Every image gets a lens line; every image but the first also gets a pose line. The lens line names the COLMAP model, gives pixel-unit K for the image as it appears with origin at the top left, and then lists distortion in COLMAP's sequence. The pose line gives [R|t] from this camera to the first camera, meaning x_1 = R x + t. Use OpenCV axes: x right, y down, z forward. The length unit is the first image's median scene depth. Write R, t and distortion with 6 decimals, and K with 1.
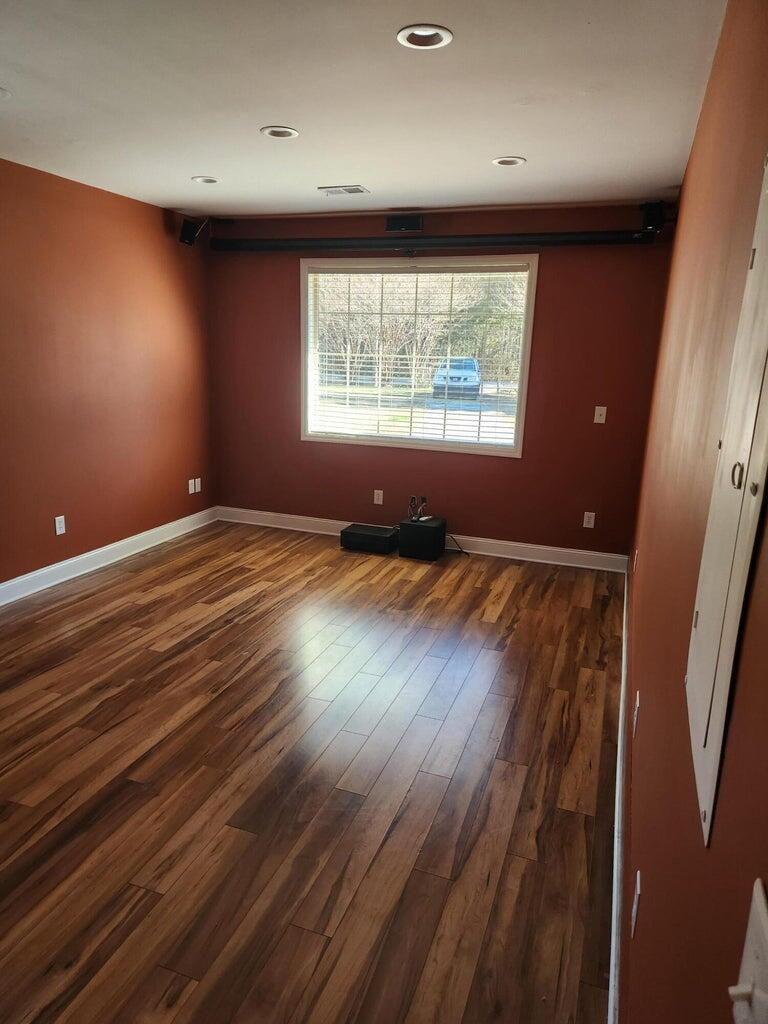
lens RADIAL K [[678.1, 0, 383.0], [0, 678.1, 512.0], [0, 0, 1]] dist [0.066444, -0.055402]
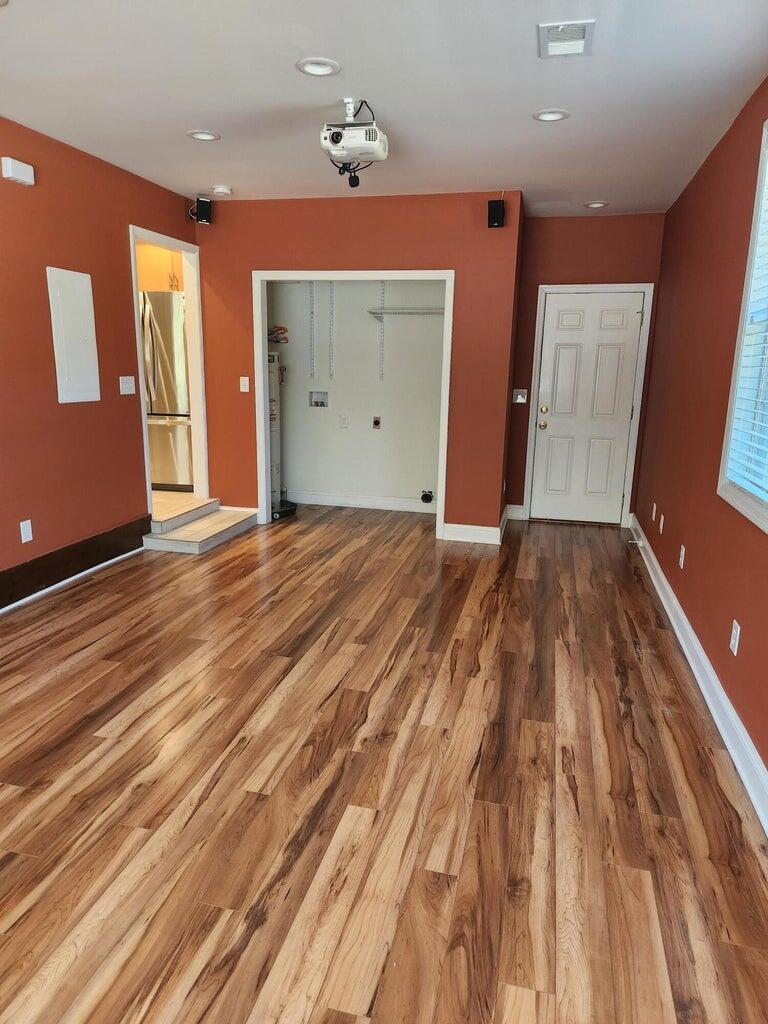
lens RADIAL K [[682.5, 0, 382.0], [0, 682.5, 514.1], [0, 0, 1]] dist [0.063098, -0.057241]
pose [[-0.994083, -0.021025, -0.106565, -0.315757], [-0.066910, 0.891376, 0.448299, -0.340193], [0.085564, 0.452776, -0.887509, 1.599827]]
